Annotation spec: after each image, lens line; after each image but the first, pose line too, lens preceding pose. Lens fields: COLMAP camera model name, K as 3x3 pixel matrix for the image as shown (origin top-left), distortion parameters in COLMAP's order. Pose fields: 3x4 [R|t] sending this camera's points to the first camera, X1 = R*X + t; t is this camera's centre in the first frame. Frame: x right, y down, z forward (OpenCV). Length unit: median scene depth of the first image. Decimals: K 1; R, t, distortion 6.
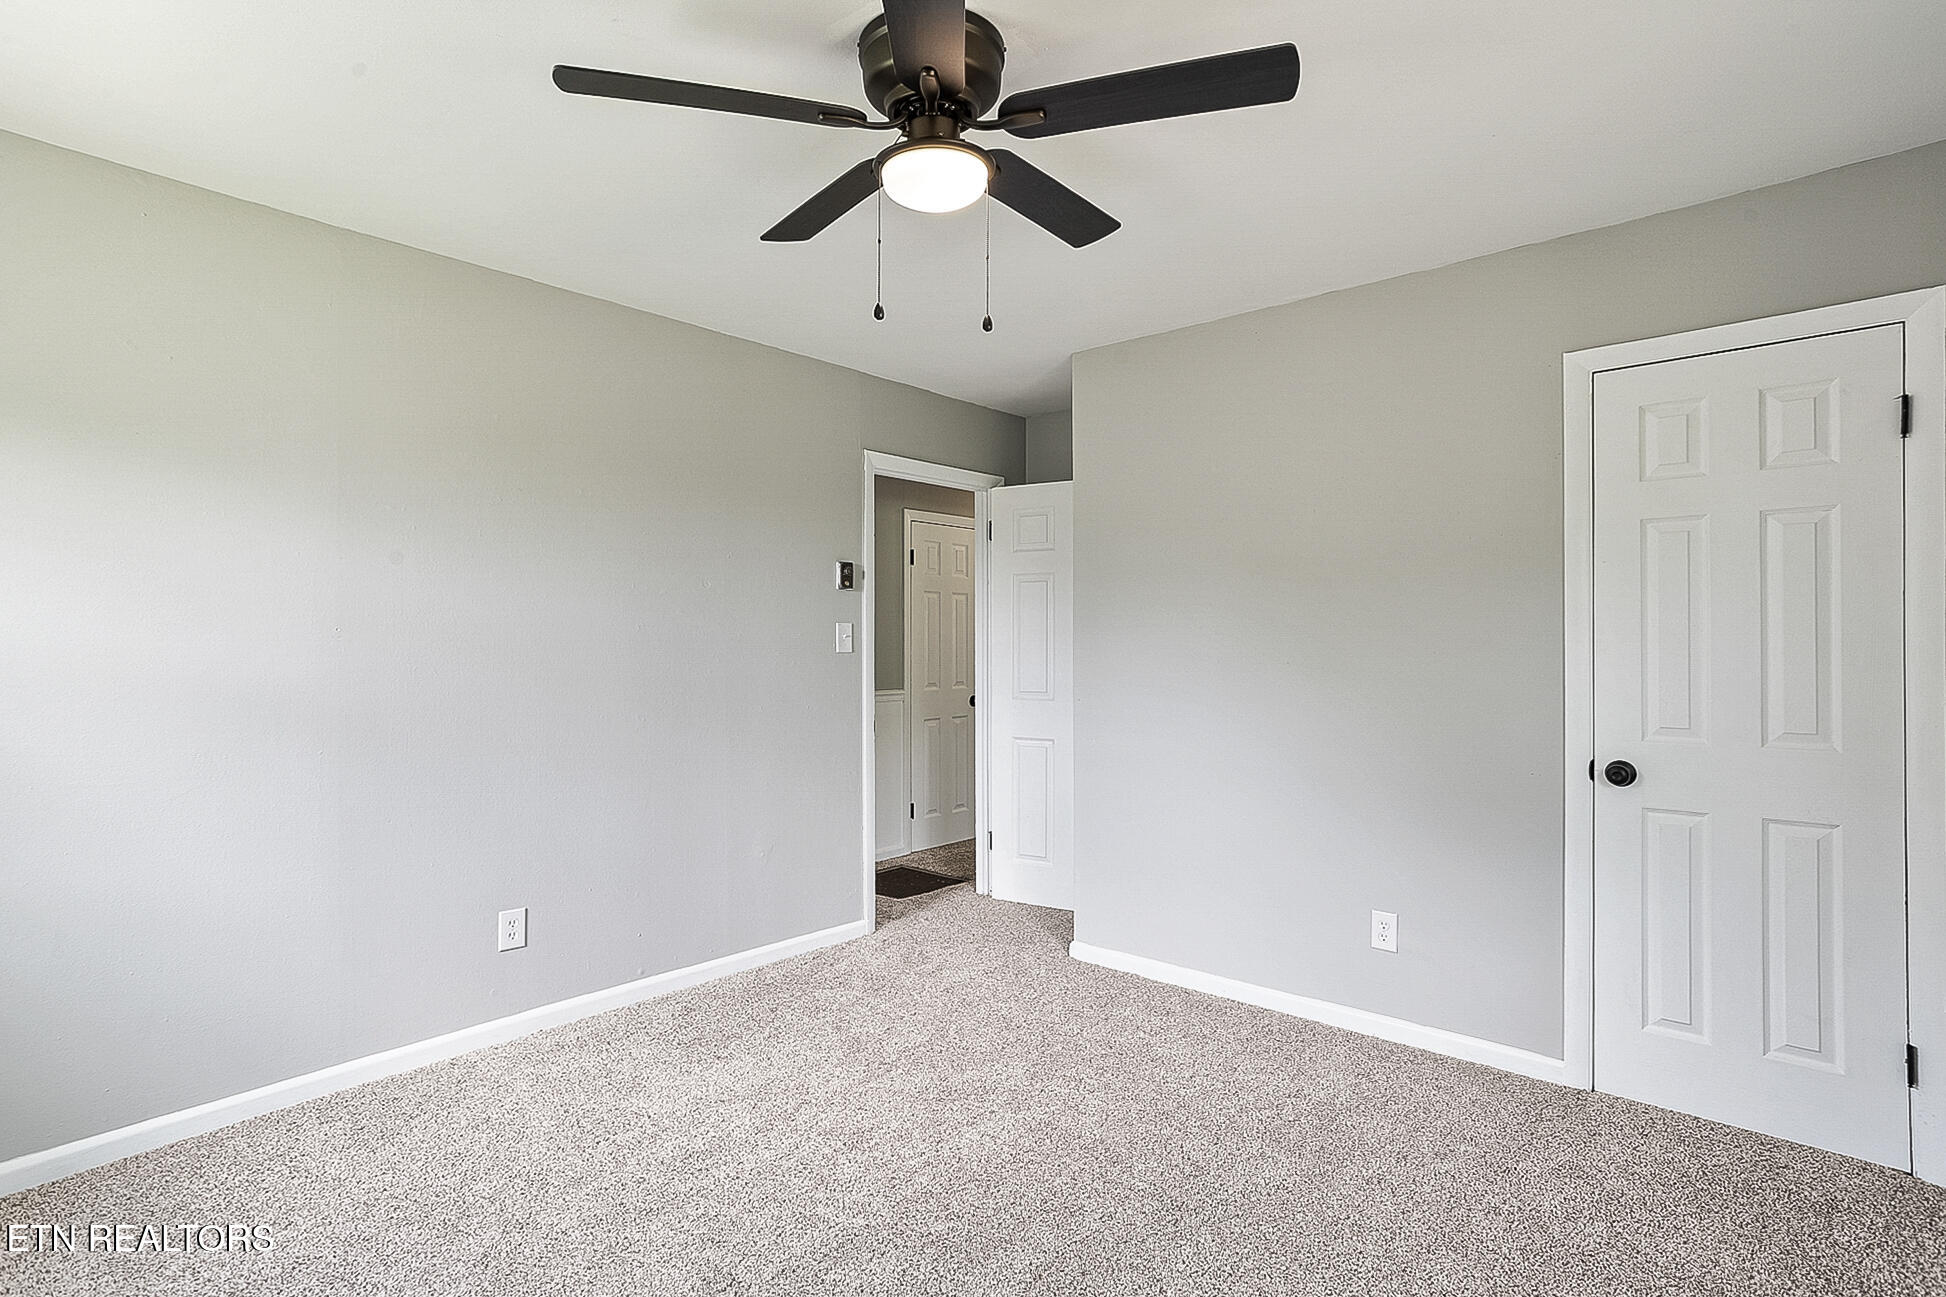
lens RADIAL K [[959.4, 0, 988.6], [0, 959.4, 643.3], [0, 0, 1]] dist [-0.041941, 0.023492]
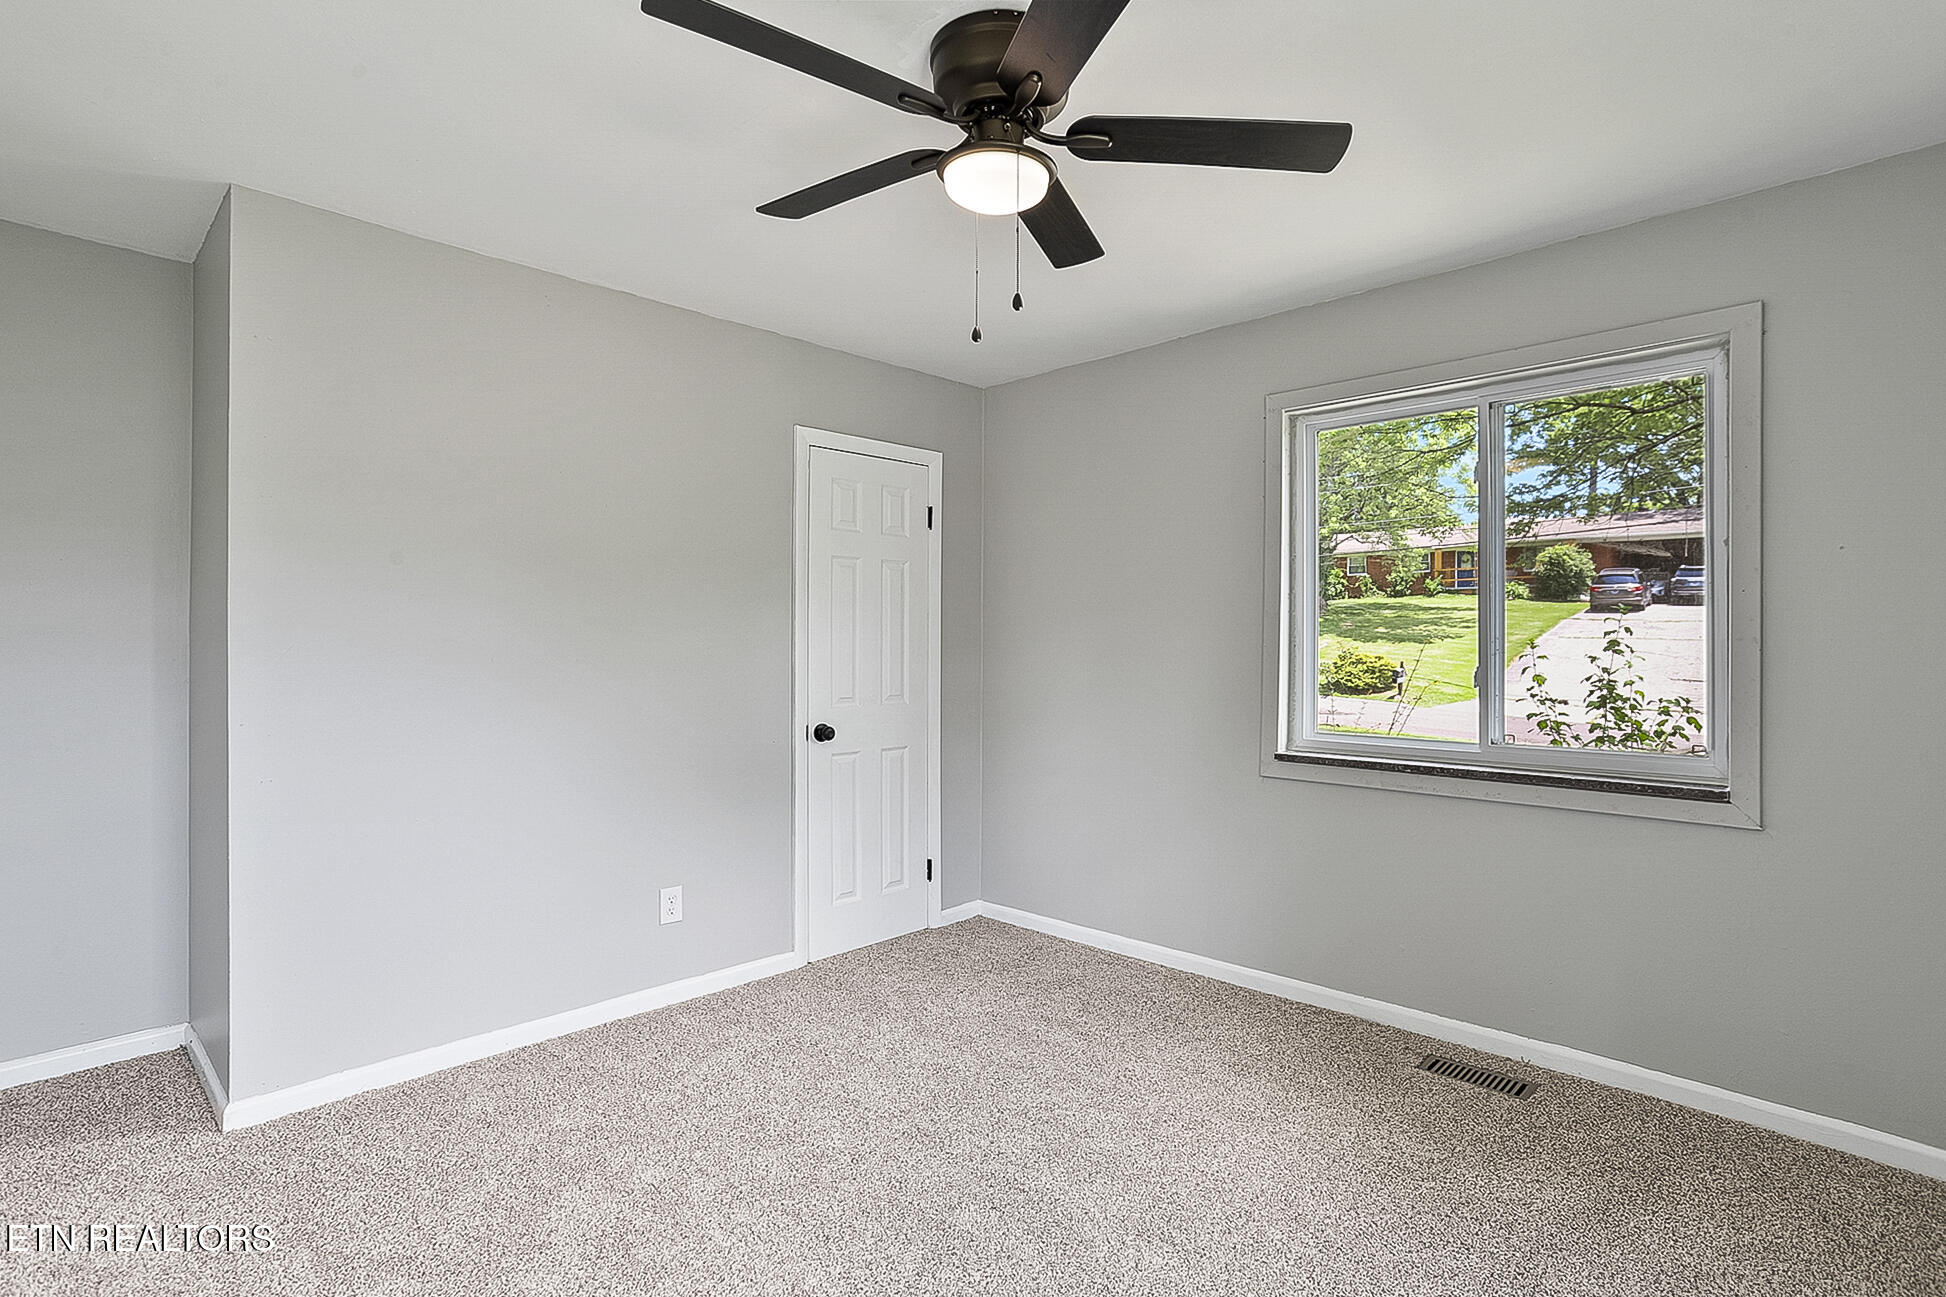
lens RADIAL K [[959.4, 0, 988.6], [0, 959.4, 643.3], [0, 0, 1]] dist [-0.041941, 0.023492]
pose [[0.047573, 0.000712, 0.998867, -0.742116], [0.000302, 1.000000, -0.000727, 0.005122], [-0.998868, 0.000337, 0.047573, 0.665009]]
